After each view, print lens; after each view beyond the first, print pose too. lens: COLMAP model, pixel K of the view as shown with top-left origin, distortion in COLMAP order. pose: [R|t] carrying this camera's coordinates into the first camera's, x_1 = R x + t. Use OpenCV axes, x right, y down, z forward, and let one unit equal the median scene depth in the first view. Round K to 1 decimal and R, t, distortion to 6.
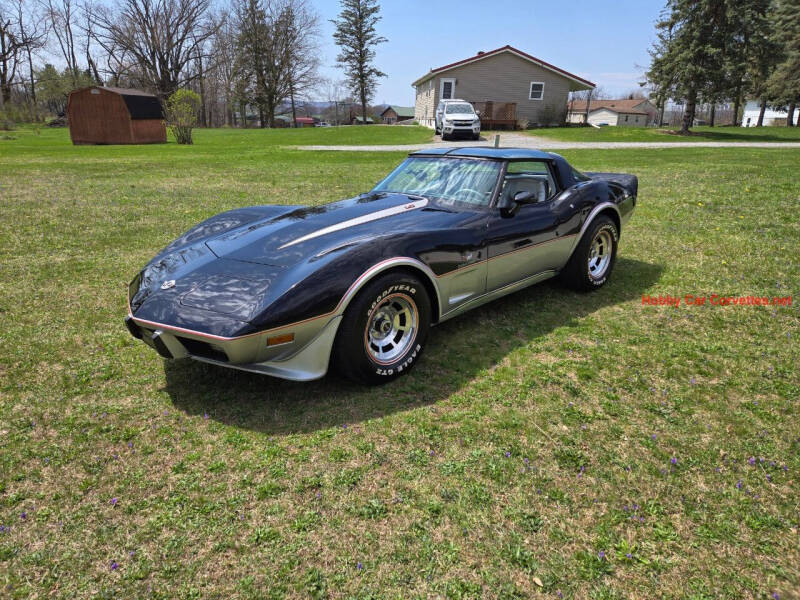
lens RADIAL K [[541.0, 0, 400.0], [0, 541.0, 300.0], [0, 0, 1]] dist [-0.004803, -0.008335]
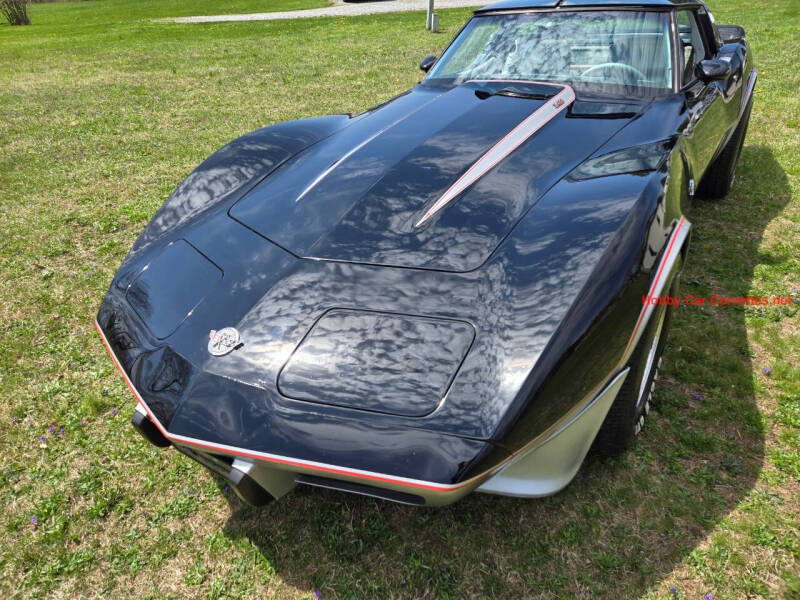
lens RADIAL K [[541.0, 0, 400.0], [0, 541.0, 300.0], [0, 0, 1]] dist [-0.004803, -0.008335]
pose [[0.976874, -0.138473, 0.162917, -0.076893], [0.100389, 0.969788, 0.222334, -0.033148], [-0.188783, -0.200838, 0.961262, 0.117357]]
